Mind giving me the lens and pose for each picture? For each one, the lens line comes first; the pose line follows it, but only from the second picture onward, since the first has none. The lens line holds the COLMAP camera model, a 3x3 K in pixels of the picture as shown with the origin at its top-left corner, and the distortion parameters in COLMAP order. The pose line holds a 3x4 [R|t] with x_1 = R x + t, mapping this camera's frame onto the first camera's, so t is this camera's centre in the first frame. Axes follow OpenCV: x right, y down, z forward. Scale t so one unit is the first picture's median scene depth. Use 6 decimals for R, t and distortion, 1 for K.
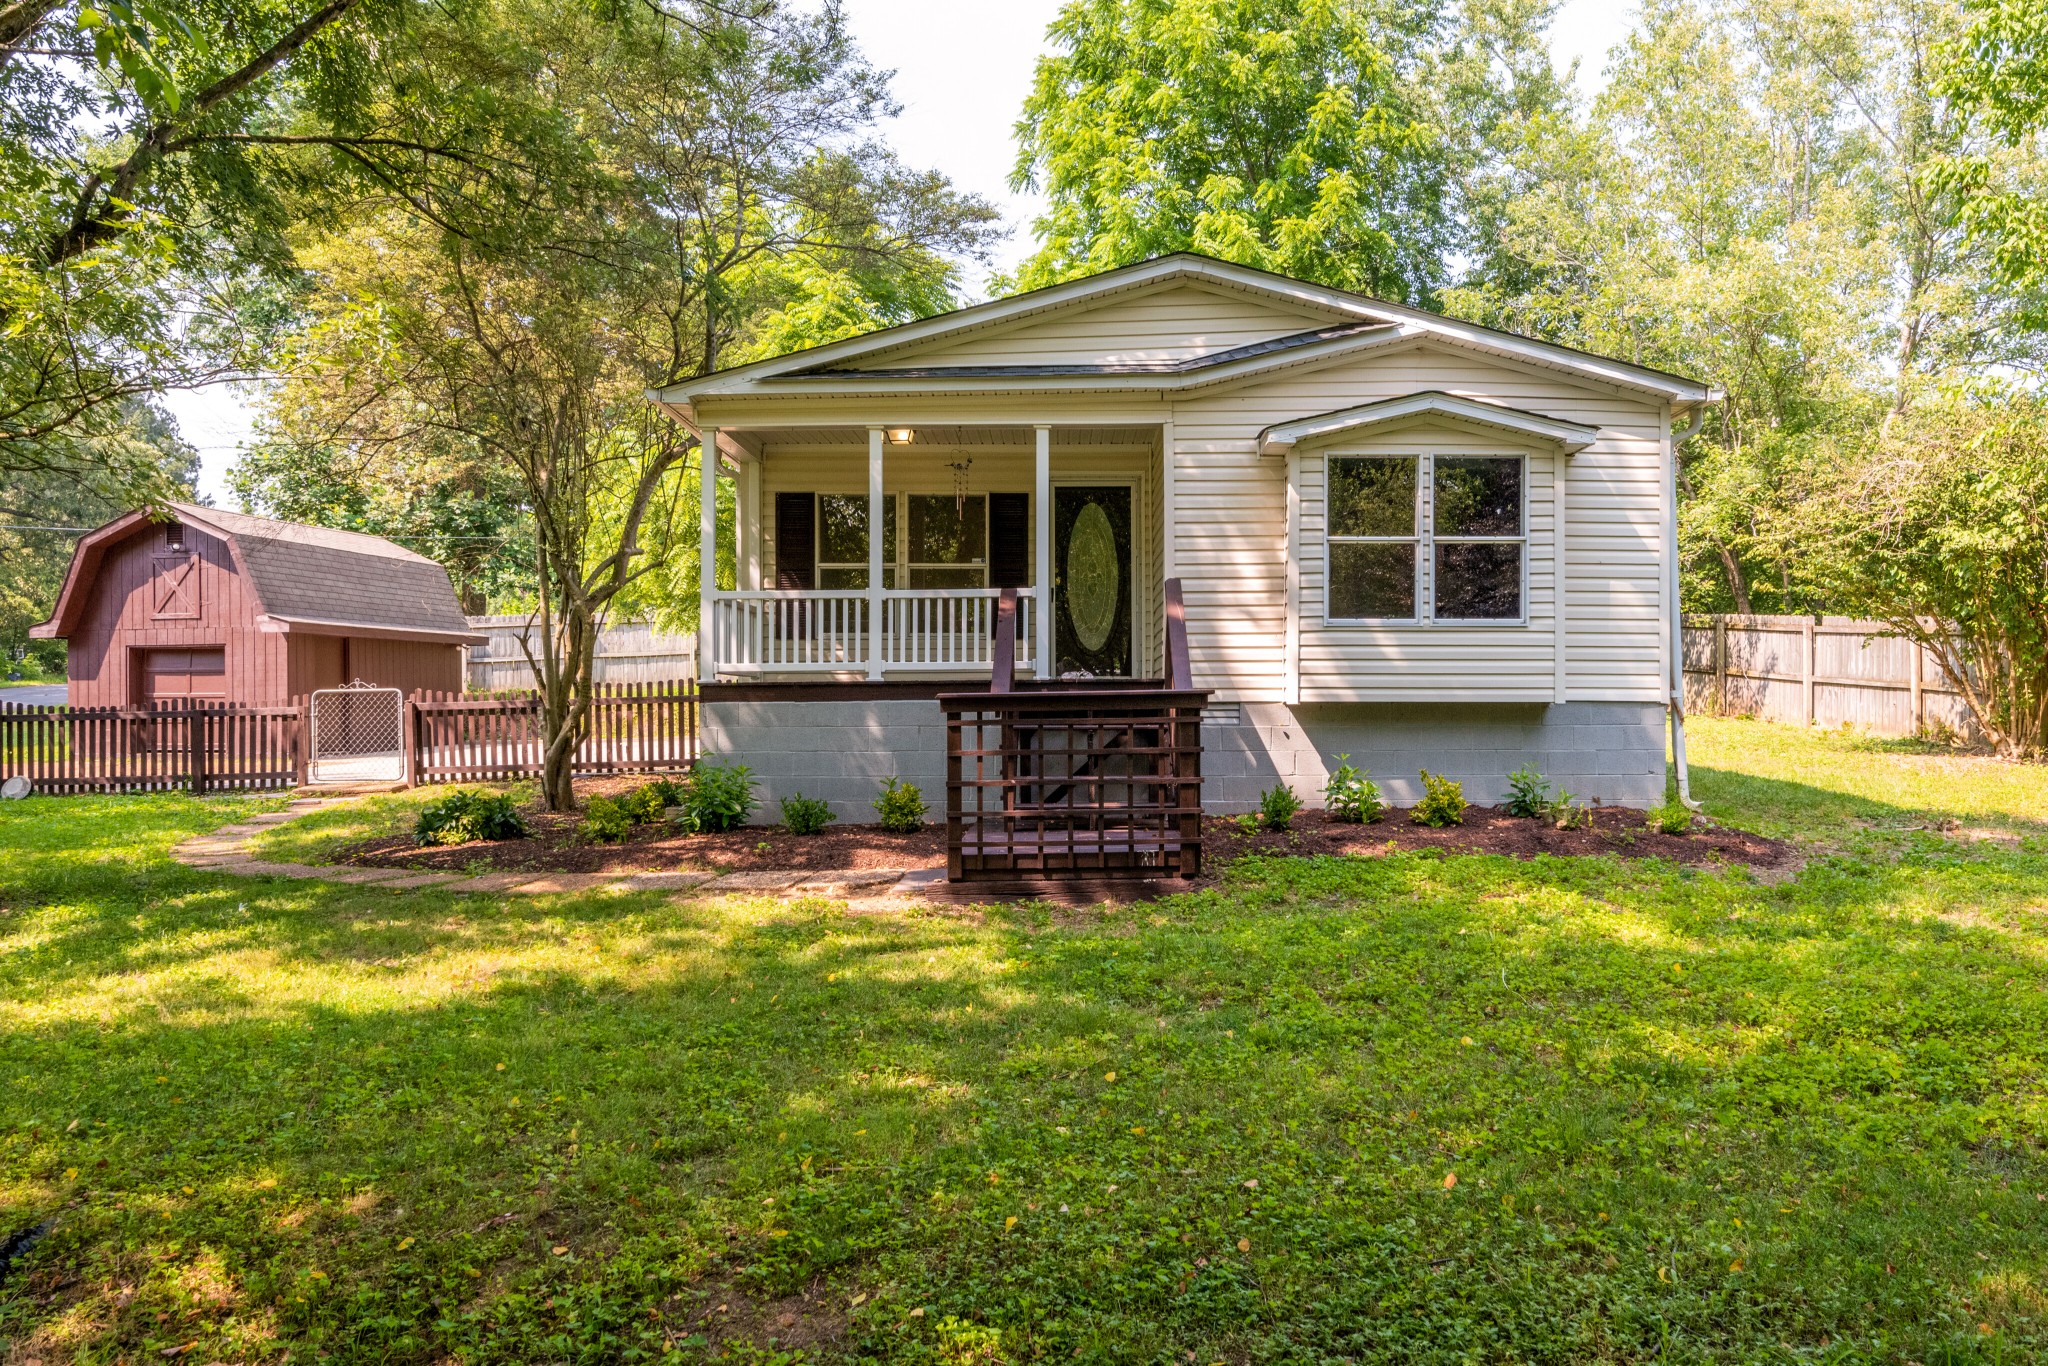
lens RADIAL K [[1190.8, 0, 1020.4], [0, 1190.8, 721.1], [0, 0, 1]] dist [0.021718, -0.002619]
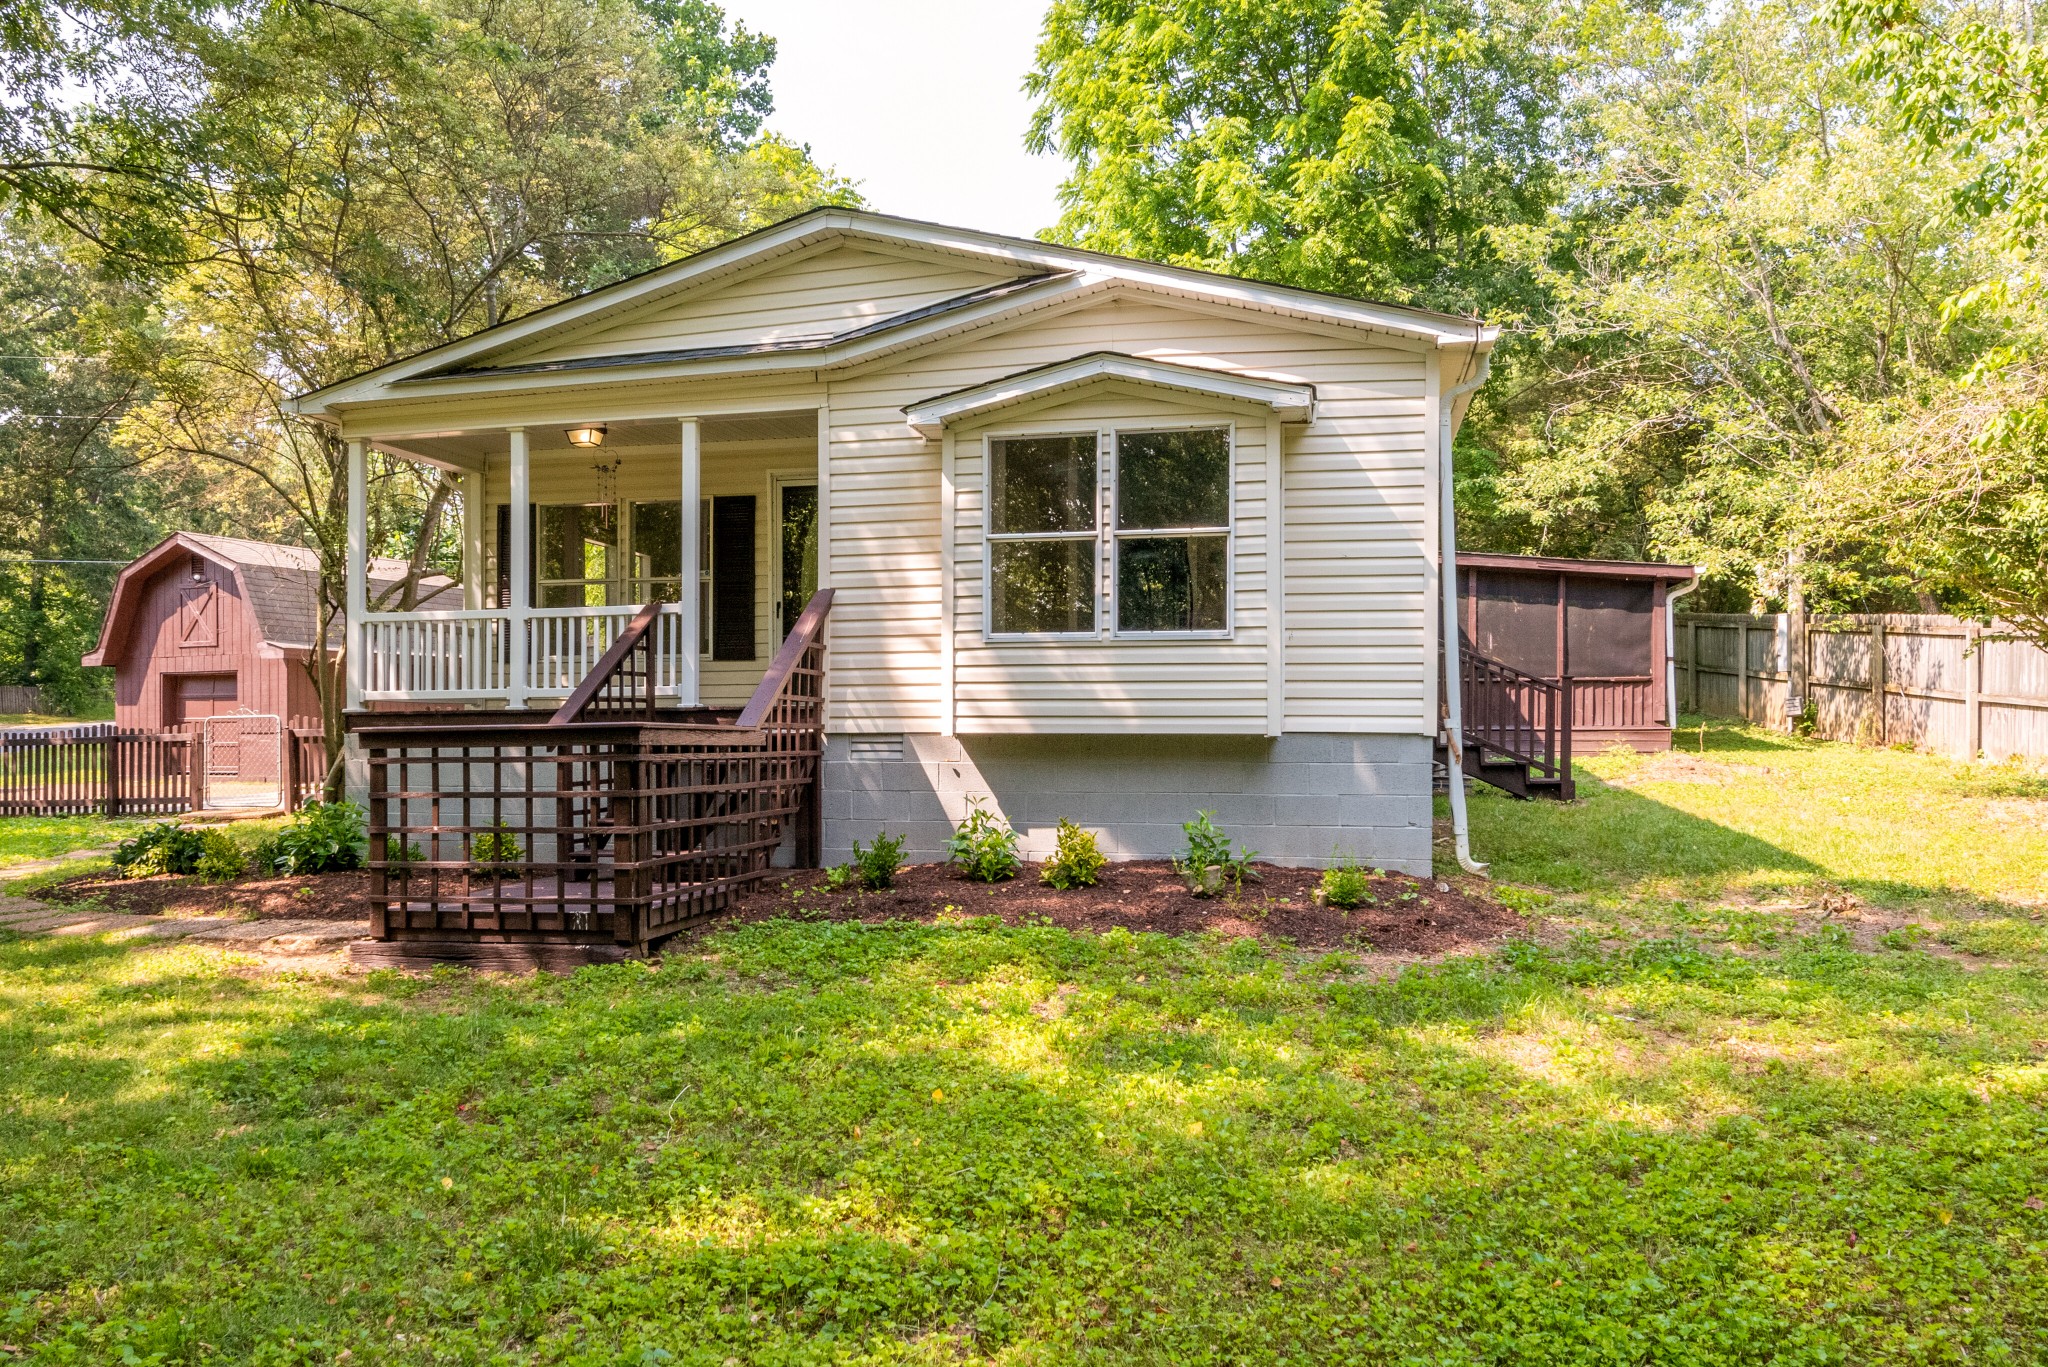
lens RADIAL K [[1272.8, 0, 1023.2], [0, 1272.8, 741.7], [0, 0, 1]] dist [0.023536, 0.001668]
pose [[0.976345, 0.003074, -0.216198, 0.432593], [-0.003010, 0.999995, 0.000622, -0.010118], [0.216199, 0.000044, 0.976349, 0.126530]]
